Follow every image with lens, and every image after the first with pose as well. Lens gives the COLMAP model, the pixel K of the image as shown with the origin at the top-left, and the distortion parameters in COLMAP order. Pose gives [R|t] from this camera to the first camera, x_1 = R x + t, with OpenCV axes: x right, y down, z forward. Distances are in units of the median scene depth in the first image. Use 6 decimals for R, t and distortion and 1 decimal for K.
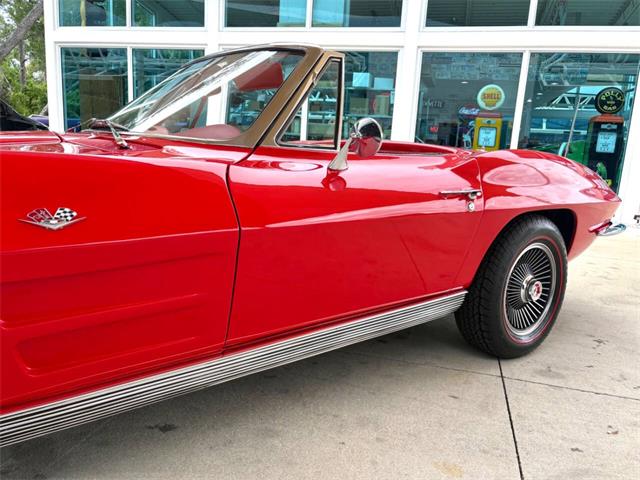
lens RADIAL K [[491.3, 0, 320.0], [0, 491.3, 240.0], [0, 0, 1]] dist [0.060476, -0.079261]
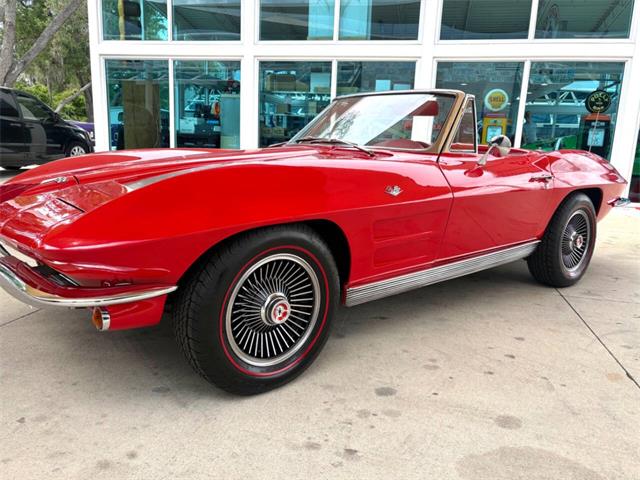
lens RADIAL K [[491.3, 0, 320.0], [0, 491.3, 240.0], [0, 0, 1]] dist [0.060476, -0.079261]
pose [[0.998959, -0.026114, 0.037394, -0.122582], [0.025851, 0.999638, 0.007503, 0.019013], [-0.037577, -0.006529, 0.999272, -0.145400]]
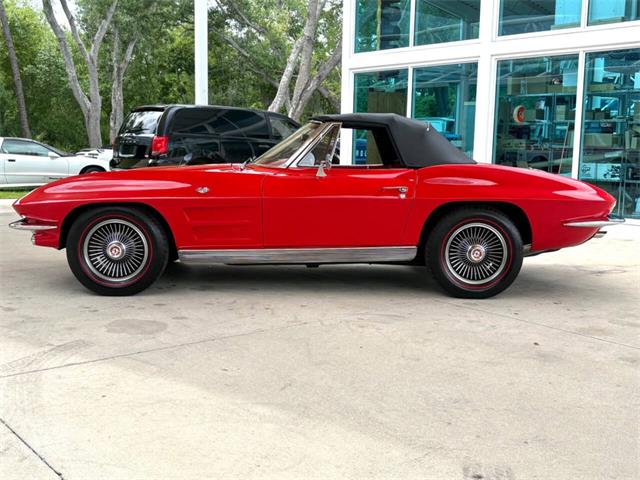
lens RADIAL K [[745.8, 0, 320.0], [0, 745.8, 240.0], [0, 0, 1]] dist [-0.017773, -0.032311]
pose [[0.809313, 0.038041, -0.586144, 0.406342], [-0.097278, 0.992801, -0.069883, 0.079471], [0.579266, 0.113577, 0.807188, -0.286788]]
